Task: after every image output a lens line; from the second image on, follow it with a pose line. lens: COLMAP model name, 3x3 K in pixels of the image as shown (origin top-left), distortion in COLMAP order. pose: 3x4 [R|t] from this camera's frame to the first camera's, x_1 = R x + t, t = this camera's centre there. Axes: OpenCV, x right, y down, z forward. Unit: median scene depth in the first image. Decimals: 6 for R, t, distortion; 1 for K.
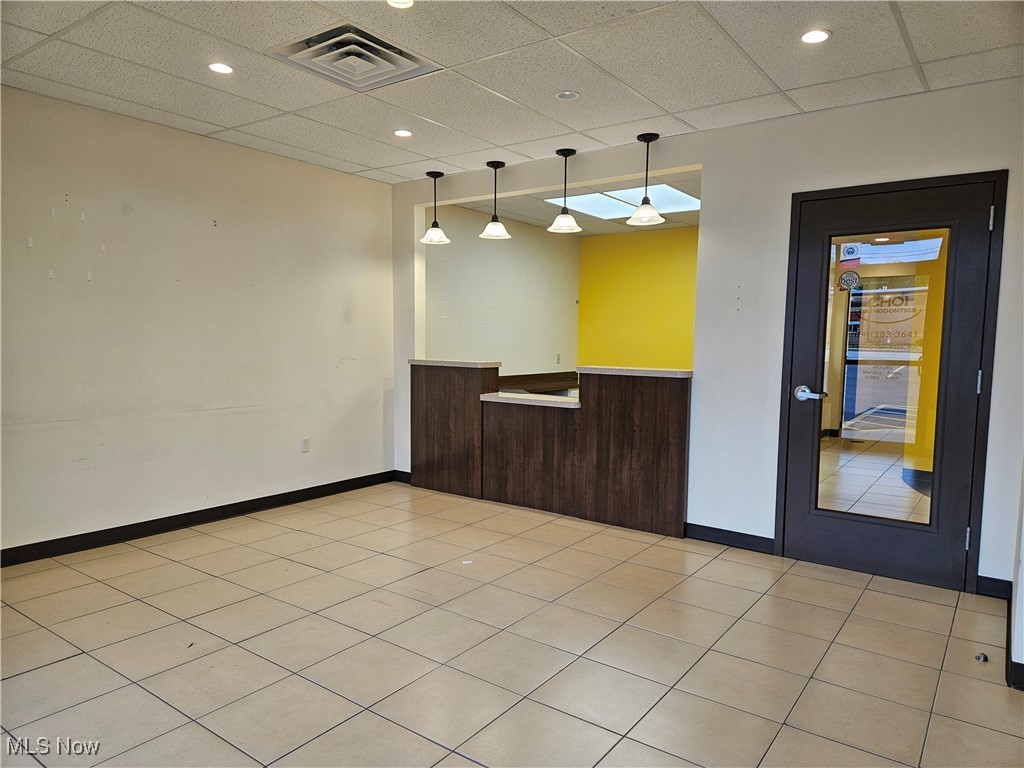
lens RADIAL K [[677.9, 0, 494.2], [0, 677.9, 396.5], [0, 0, 1]] dist [0.001091, -0.001018]
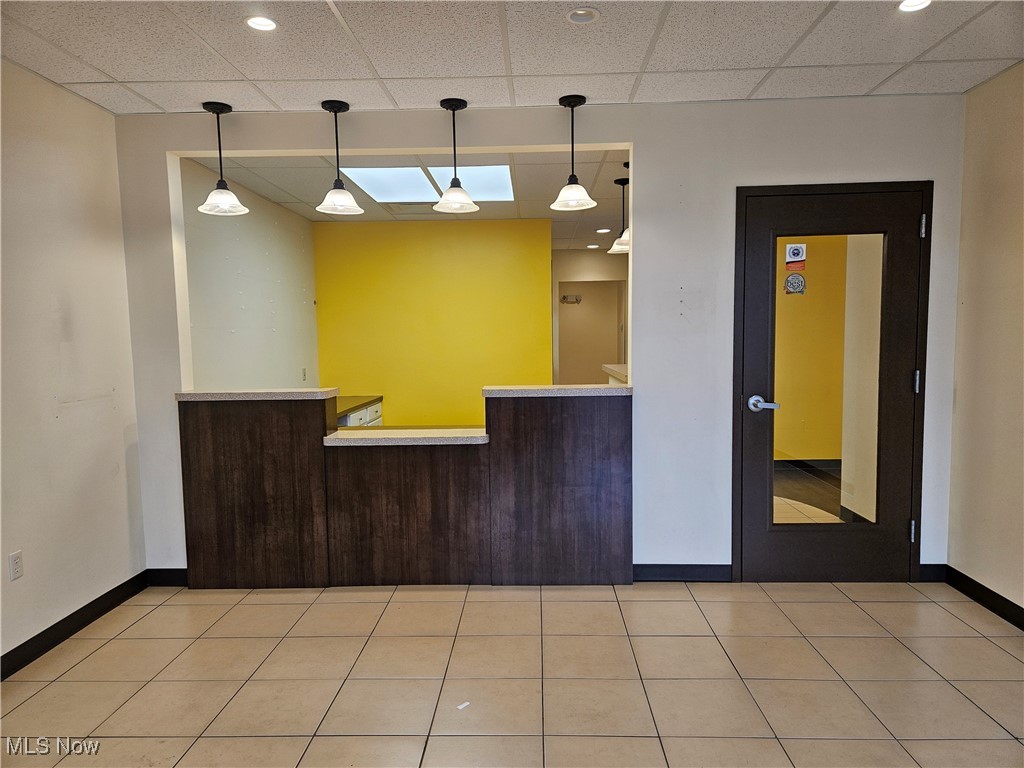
lens RADIAL K [[707.1, 0, 514.0], [0, 707.1, 388.5], [0, 0, 1]] dist [0.036449, -0.003516]
pose [[0.811032, -0.071365, 0.580632, -0.320552], [0.078012, 0.996860, 0.013555, -0.054515], [-0.579776, 0.034303, 0.814053, 0.337956]]
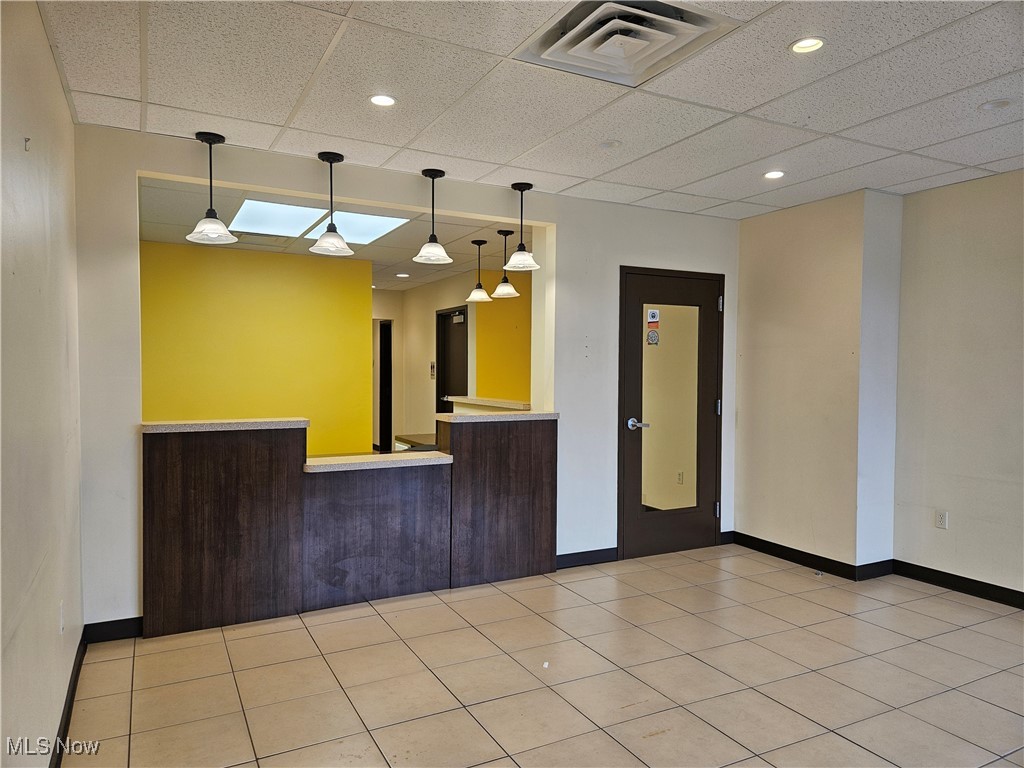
lens RADIAL K [[689.0, 0, 512.0], [0, 689.0, 384.0], [0, 0, 1]] dist [0.031475, -0.001853]
pose [[0.417410, -0.026772, 0.908324, -0.677619], [0.082433, 0.996560, -0.008509, -0.073180], [-0.904972, 0.078427, 0.418181, 0.559853]]
